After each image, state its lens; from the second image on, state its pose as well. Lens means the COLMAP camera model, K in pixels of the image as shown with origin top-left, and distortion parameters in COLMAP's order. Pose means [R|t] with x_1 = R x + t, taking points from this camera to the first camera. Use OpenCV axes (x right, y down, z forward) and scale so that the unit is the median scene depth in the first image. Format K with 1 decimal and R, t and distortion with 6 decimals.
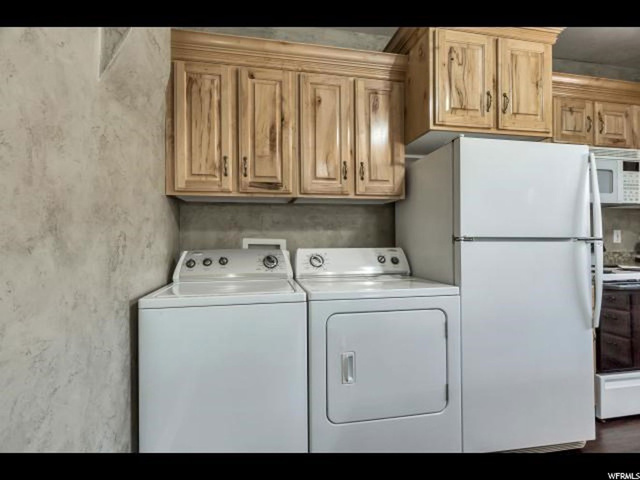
lens RADIAL K [[311.9, 0, 320.0], [0, 311.9, 240.0], [0, 0, 1]] dist [-0.000947, -0.000660]
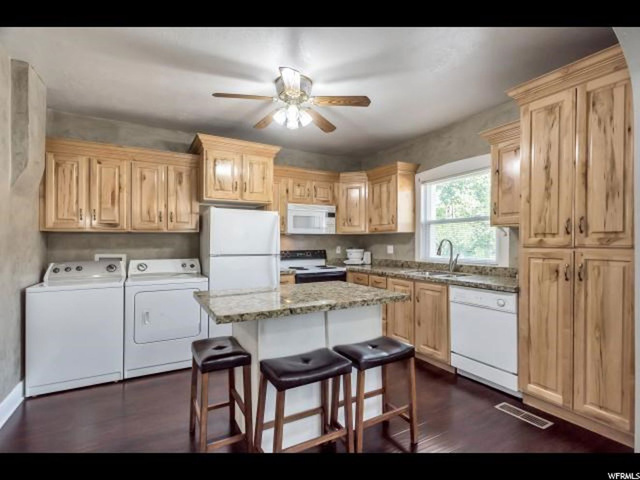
lens RADIAL K [[311.9, 0, 320.0], [0, 311.9, 240.0], [0, 0, 1]] dist [-0.000947, -0.000660]
pose [[0.949826, 0.004898, 0.312740, 0.409492], [-0.001173, 0.999926, -0.012099, -0.069496], [-0.312776, 0.011125, 0.949762, -1.040249]]
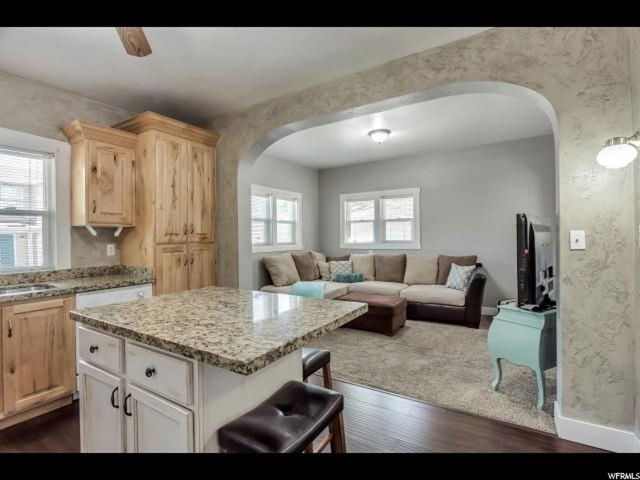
lens RADIAL K [[311.9, 0, 320.0], [0, 311.9, 240.0], [0, 0, 1]] dist [-0.000947, -0.000660]
pose [[-0.728240, 0.007146, 0.685285, -0.103283], [0.019655, 0.999752, 0.010462, -0.080259], [-0.685040, 0.021089, -0.728200, 0.527463]]
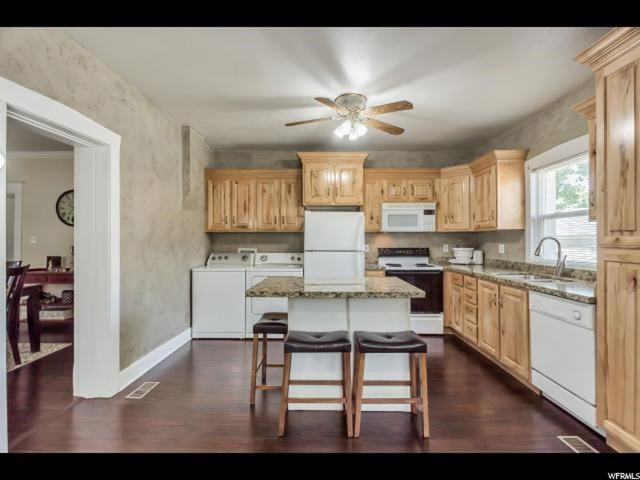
lens RADIAL K [[314.4, 0, 320.0], [0, 314.4, 240.0], [0, 0, 1]] dist [-0.000728, -0.000437]
pose [[0.979046, 0.006258, -0.203541, 0.921822], [-0.006536, 0.999978, -0.000693, -0.075379], [0.203532, 0.002009, 0.979066, -1.286185]]
